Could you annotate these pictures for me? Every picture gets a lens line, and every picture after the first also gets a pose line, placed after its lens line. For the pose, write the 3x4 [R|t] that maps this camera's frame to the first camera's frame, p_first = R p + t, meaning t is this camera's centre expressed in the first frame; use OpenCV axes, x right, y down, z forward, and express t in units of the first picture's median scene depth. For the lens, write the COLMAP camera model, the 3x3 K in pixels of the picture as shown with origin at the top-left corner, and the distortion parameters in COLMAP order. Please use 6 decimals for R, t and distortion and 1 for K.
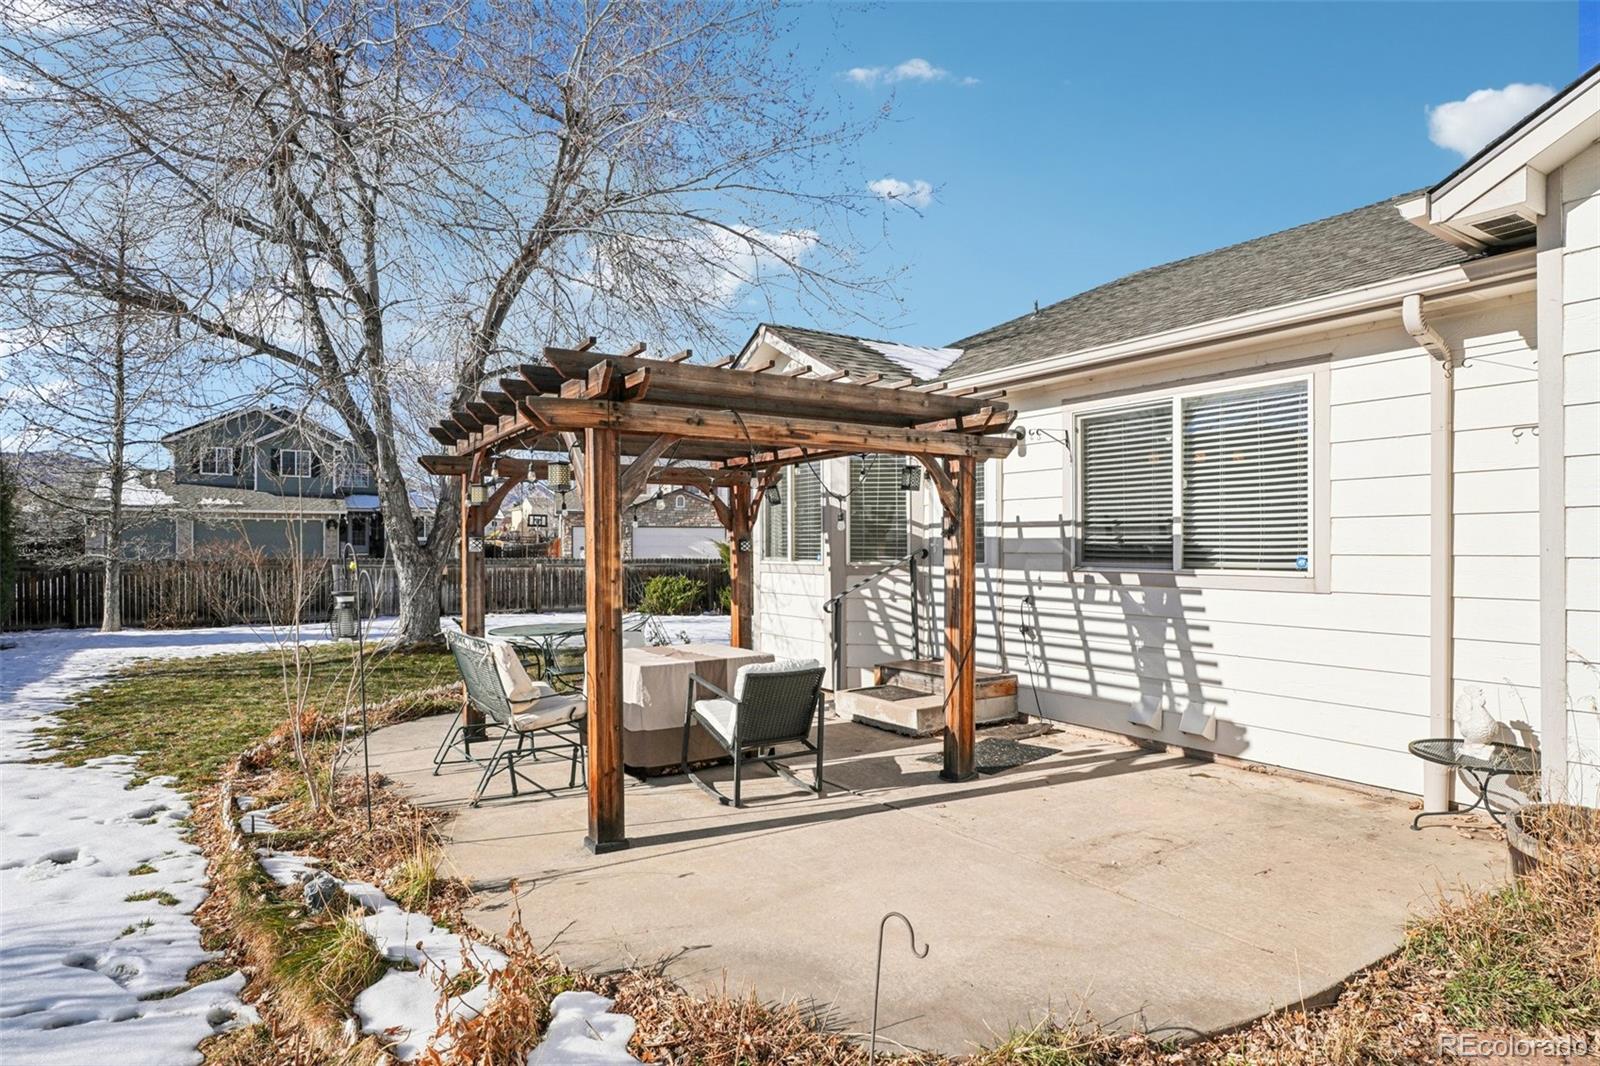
lens RADIAL K [[895.8, 0, 802.2], [0, 895.8, 561.9], [0, 0, 1]] dist [-0.024326, -0.000518]
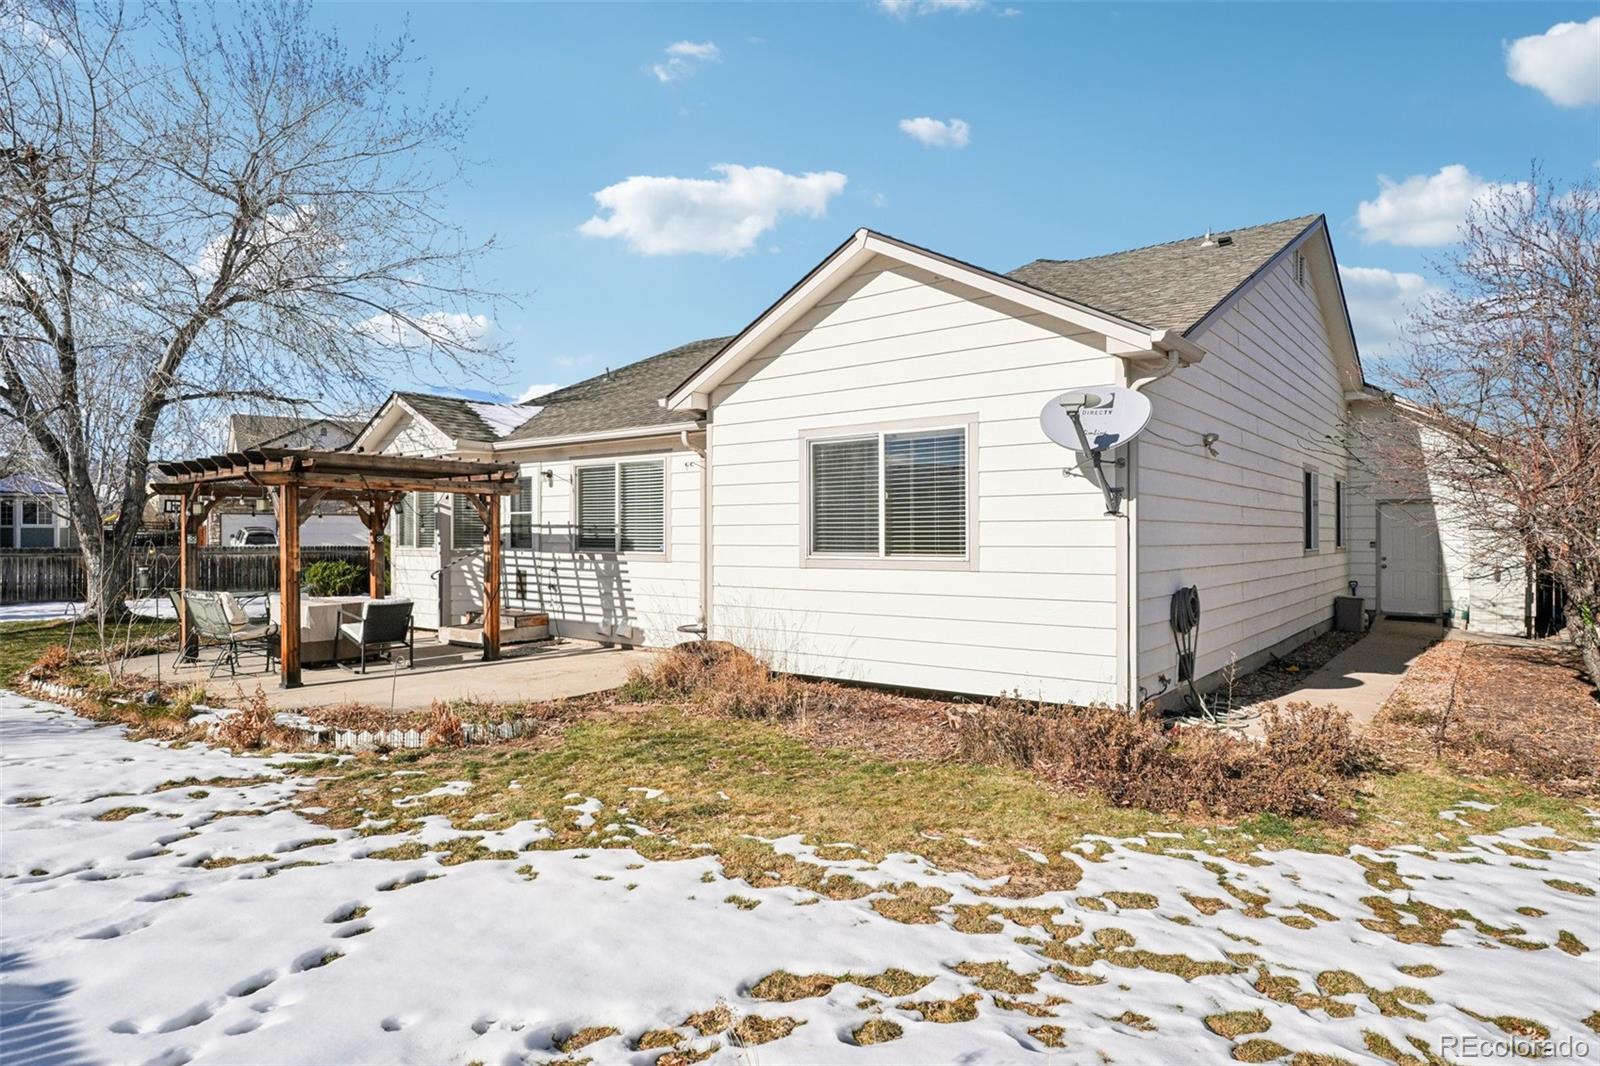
lens RADIAL K [[882.4, 0, 770.7], [0, 882.4, 532.5], [0, 0, 1]] dist [-0.003572, -0.000603]
pose [[0.950728, -0.000226, 0.310025, 0.127405], [0.005501, 0.999855, -0.016143, 0.000330], [-0.309977, 0.017053, 0.950591, -0.808648]]
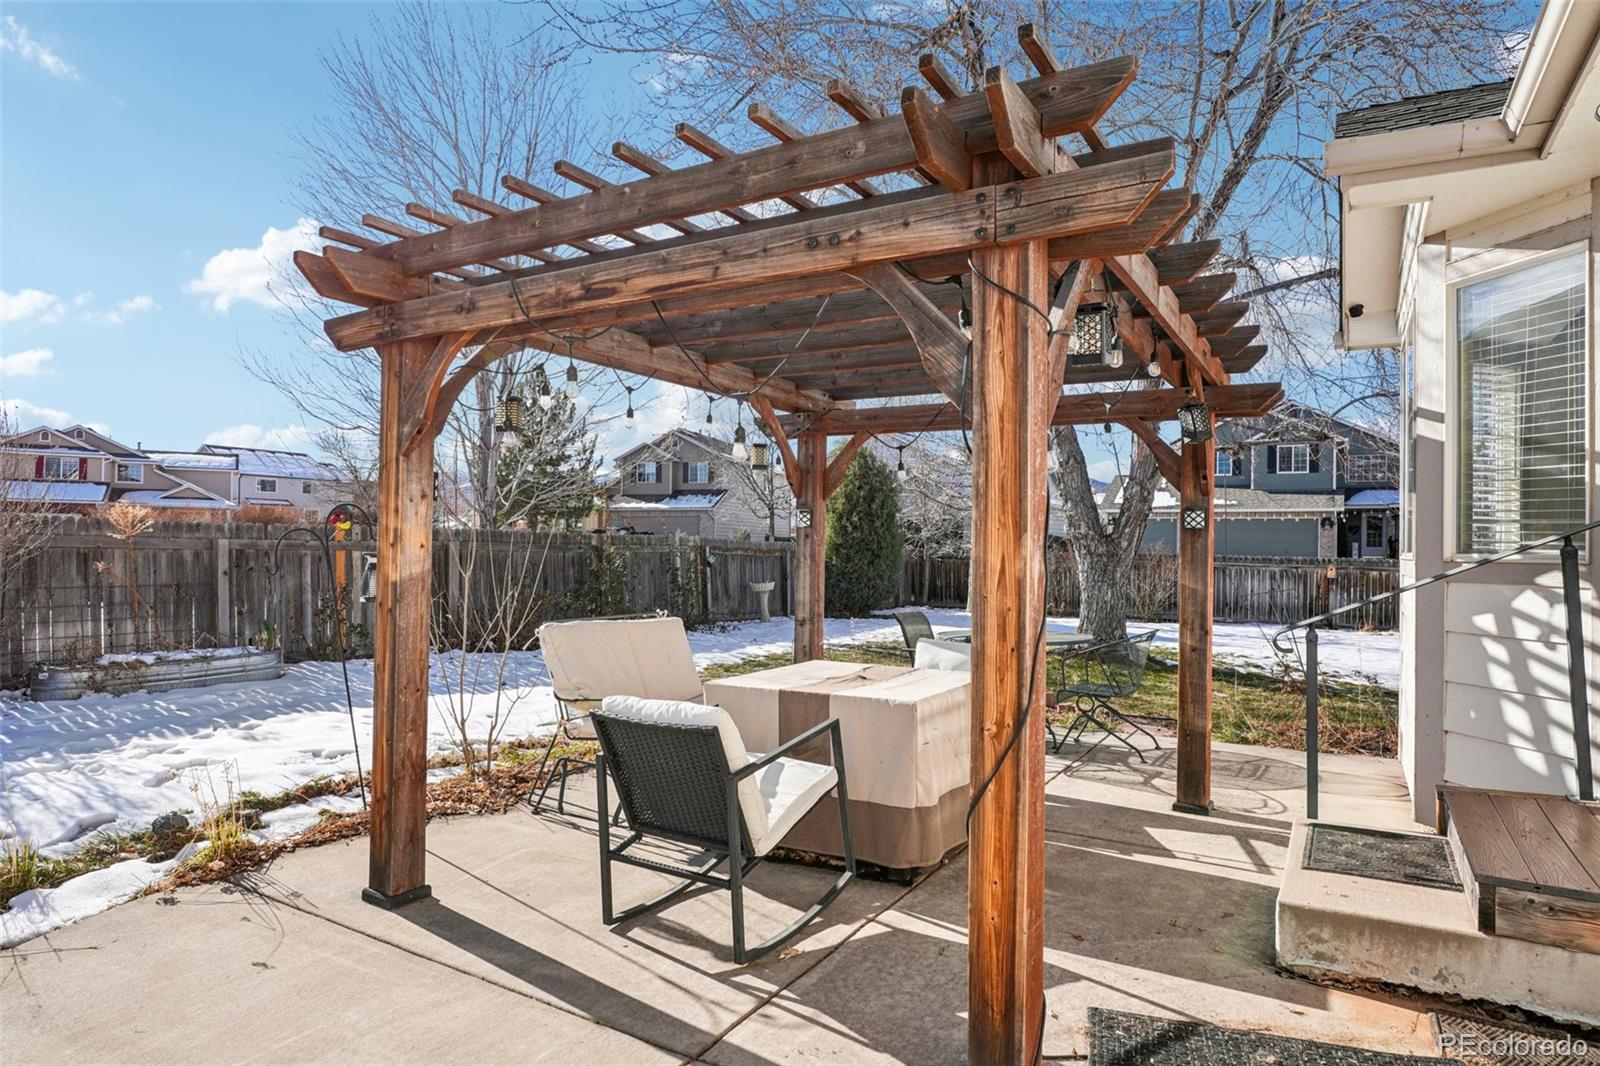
lens RADIAL K [[910.9, 0, 785.5], [0, 910.9, 558.3], [0, 0, 1]] dist [-0.021515, 0.001915]
pose [[0.450024, 0.020464, -0.892782, 0.390070], [-0.027539, 0.999580, 0.009031, 0.009952], [0.892592, 0.020522, 0.450399, 0.605556]]
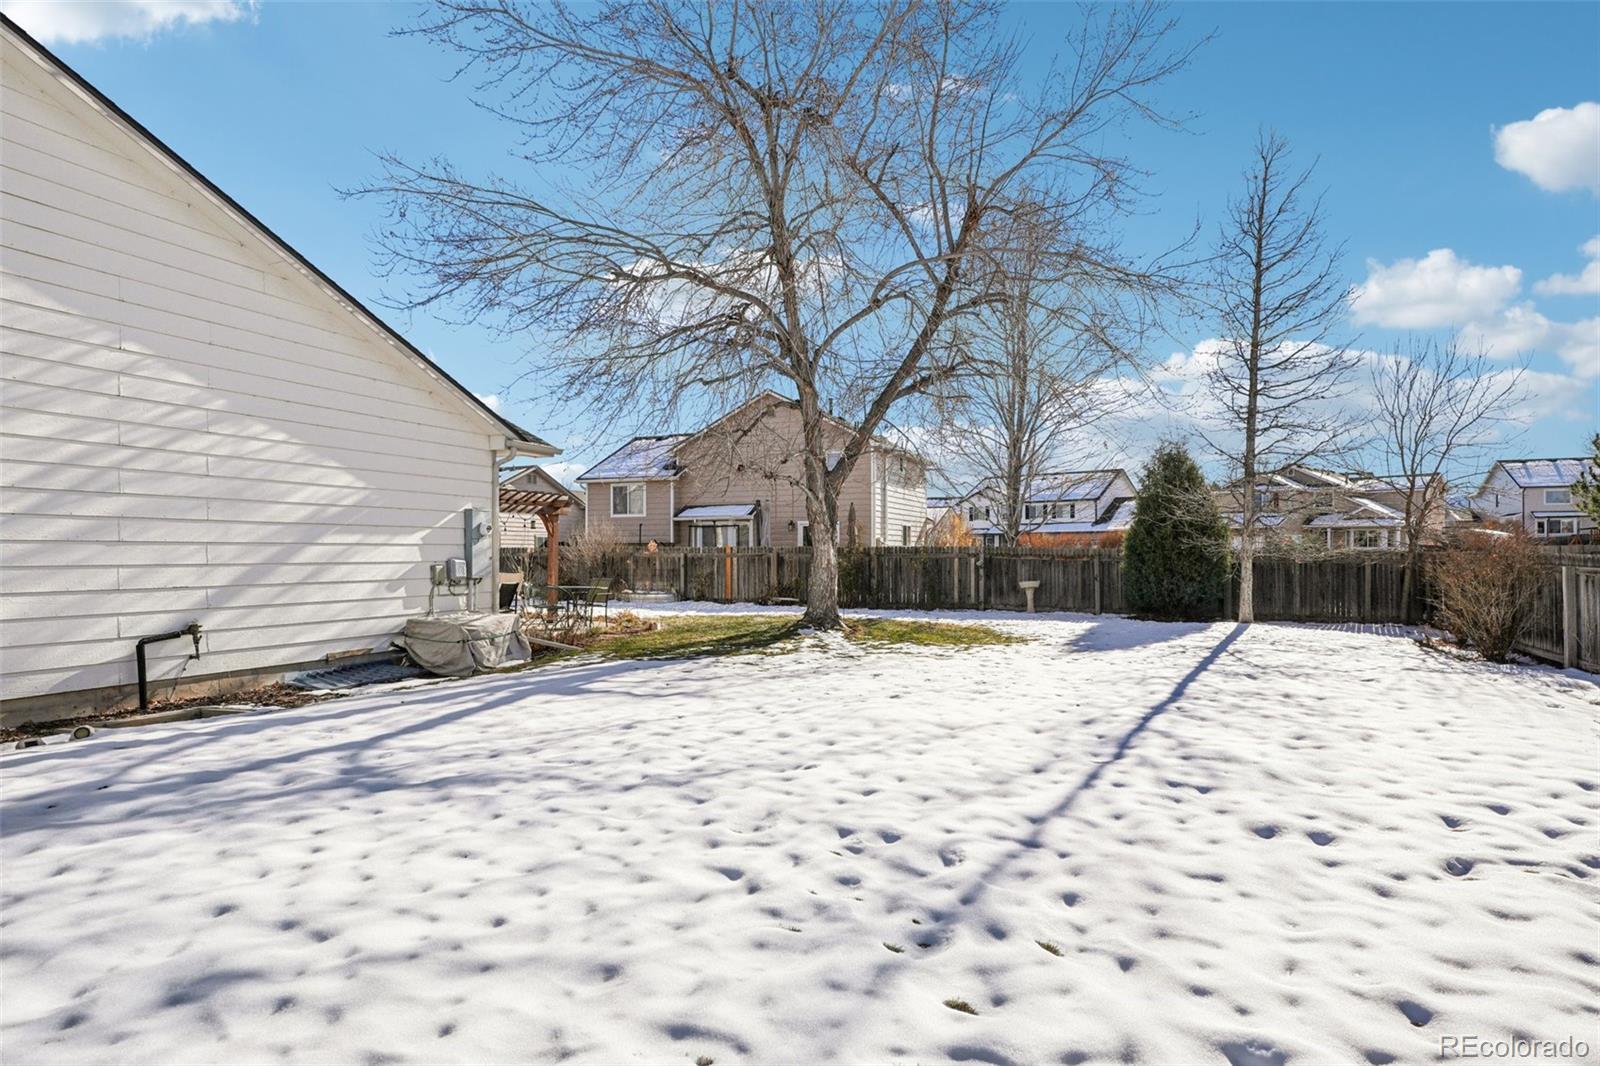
lens RADIAL K [[895.8, 0, 802.2], [0, 895.8, 561.9], [0, 0, 1]] dist [-0.024326, -0.000518]
pose [[-0.808877, 0.008415, -0.587918, 0.534798], [-0.004172, 0.999790, 0.020049, -0.020414], [0.587964, 0.018670, -0.808672, 3.415819]]
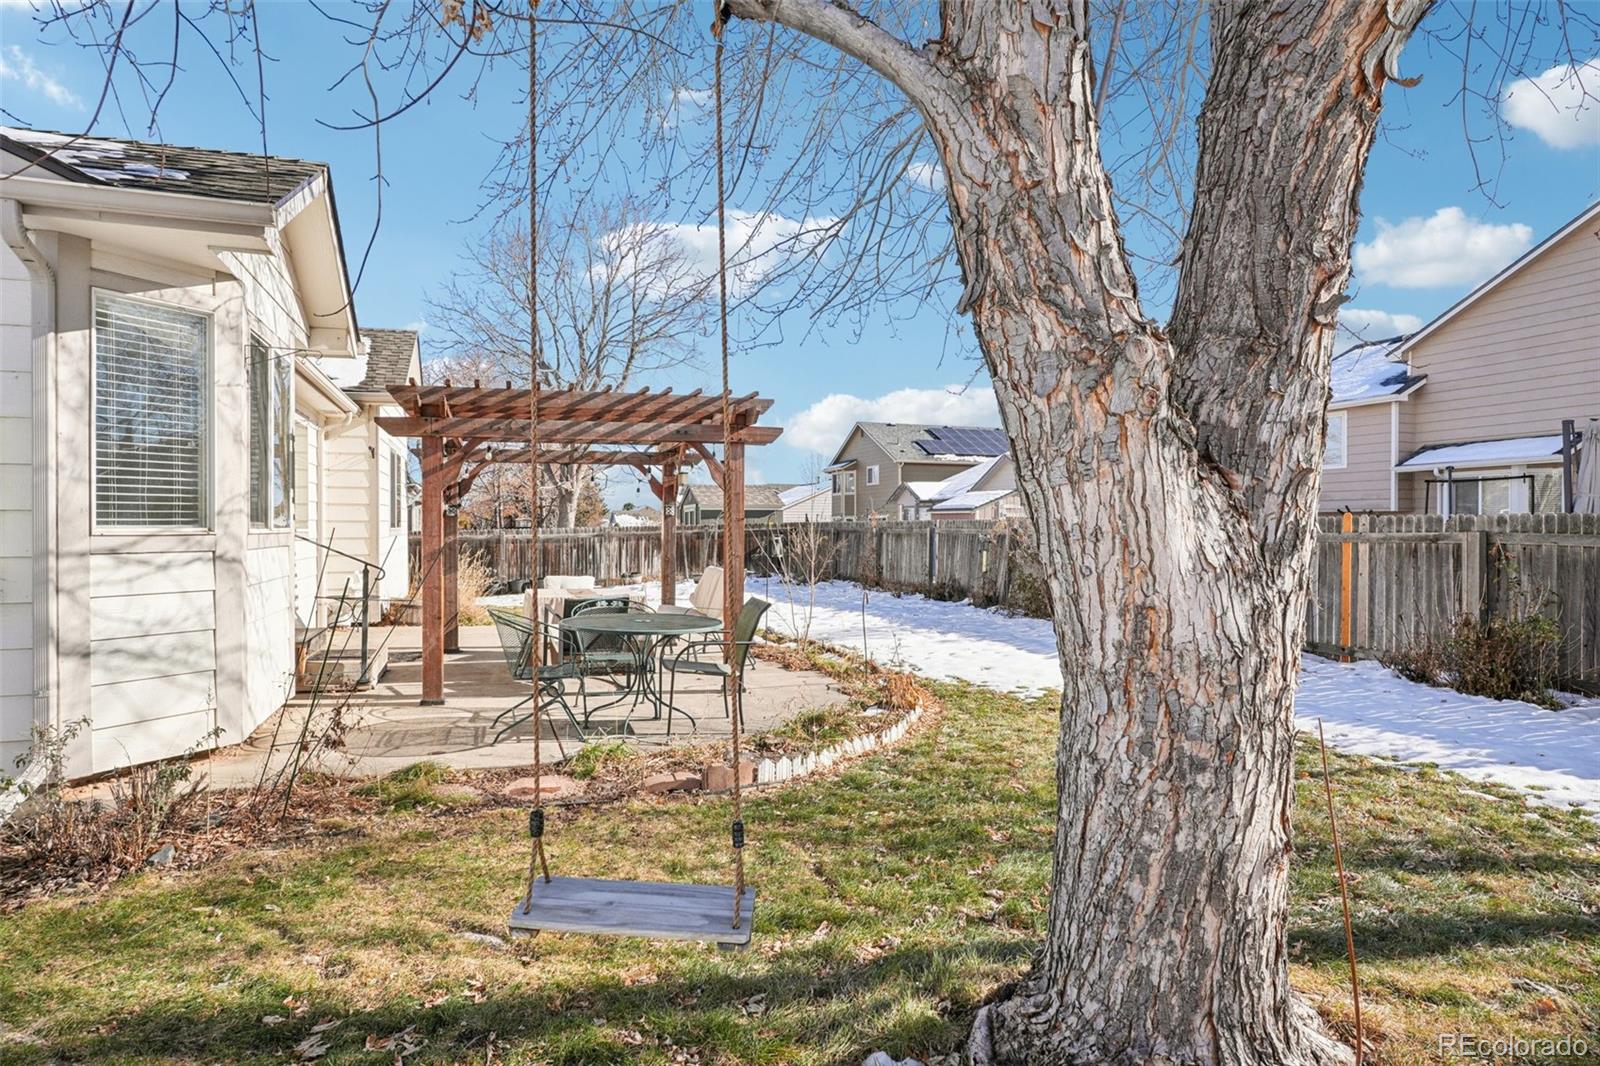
lens RADIAL K [[895.8, 0, 802.2], [0, 895.8, 561.9], [0, 0, 1]] dist [-0.024326, -0.000518]
pose [[-0.976131, -0.009500, 0.216975, -0.681239], [0.001646, 0.998691, 0.051131, -0.009390], [-0.217176, 0.050267, -0.974837, 2.040120]]
